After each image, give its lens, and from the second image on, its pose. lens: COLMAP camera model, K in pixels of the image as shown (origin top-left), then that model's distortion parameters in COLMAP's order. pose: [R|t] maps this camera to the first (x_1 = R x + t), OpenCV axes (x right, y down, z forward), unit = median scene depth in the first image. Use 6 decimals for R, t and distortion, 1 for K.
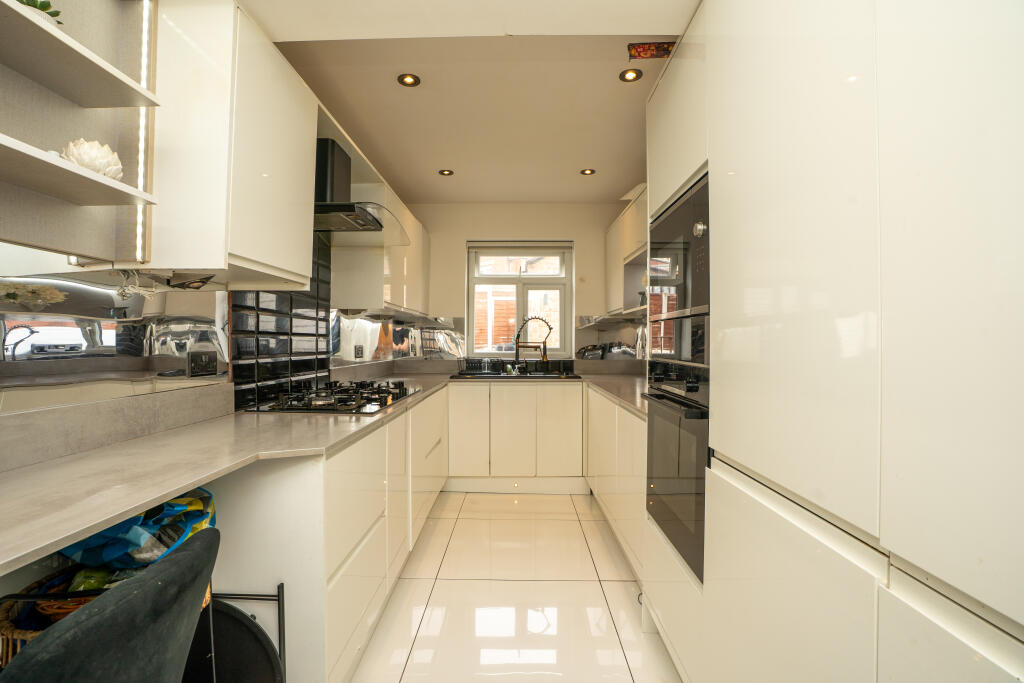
lens RADIAL K [[468.3, 0, 509.0], [0, 468.3, 340.3], [0, 0, 1]] dist [-0.068244, 0.023345]
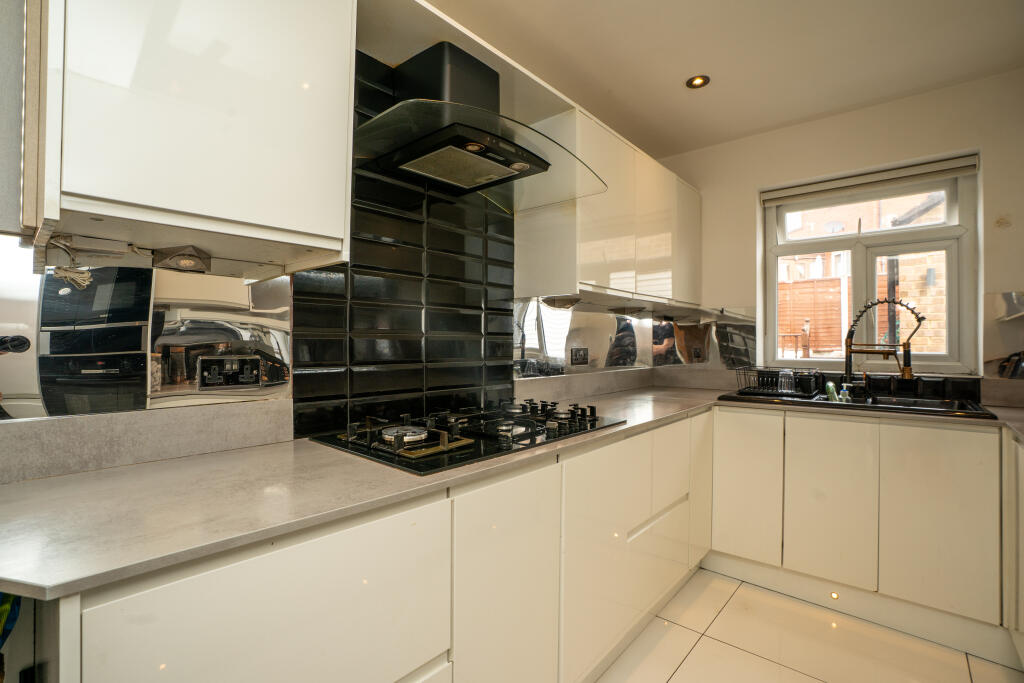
lens RADIAL K [[468.3, 0, 509.0], [0, 468.3, 340.3], [0, 0, 1]] dist [-0.068244, 0.023345]
pose [[0.762654, -0.003664, -0.646796, 0.061662], [0.001468, 0.999991, -0.003935, 0.001135], [0.646805, 0.002052, 0.762653, 0.292022]]
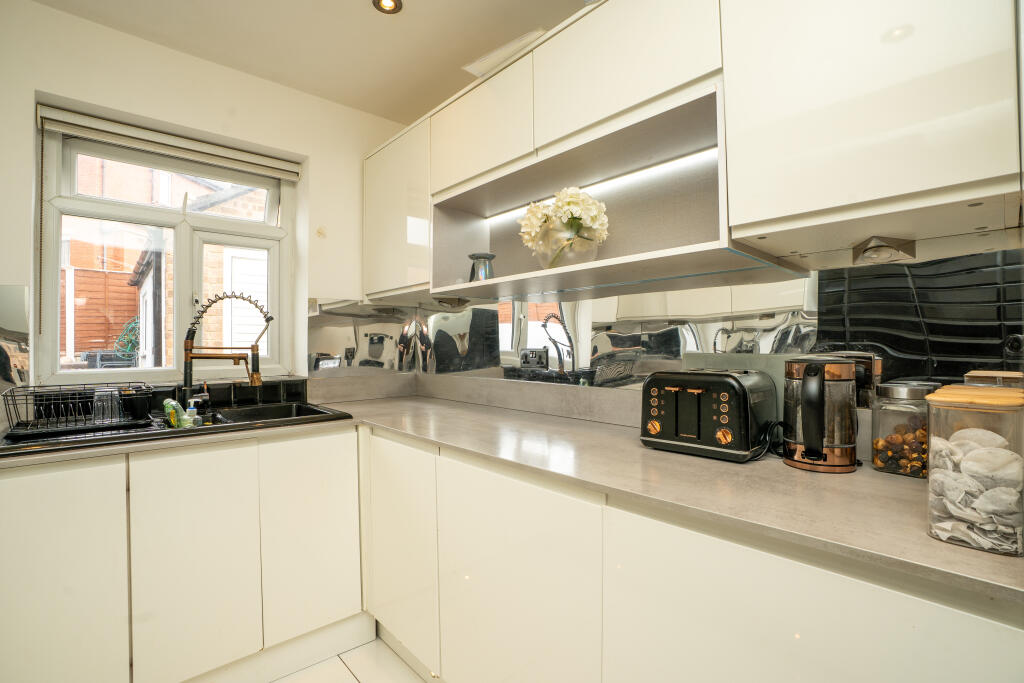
lens RADIAL K [[468.3, 0, 509.0], [0, 468.3, 340.3], [0, 0, 1]] dist [-0.068244, 0.023345]
pose [[0.740487, -0.003009, 0.672063, -0.049801], [0.003709, 0.999993, 0.000390, -0.001453], [-0.672060, 0.002204, 0.740493, 0.467517]]
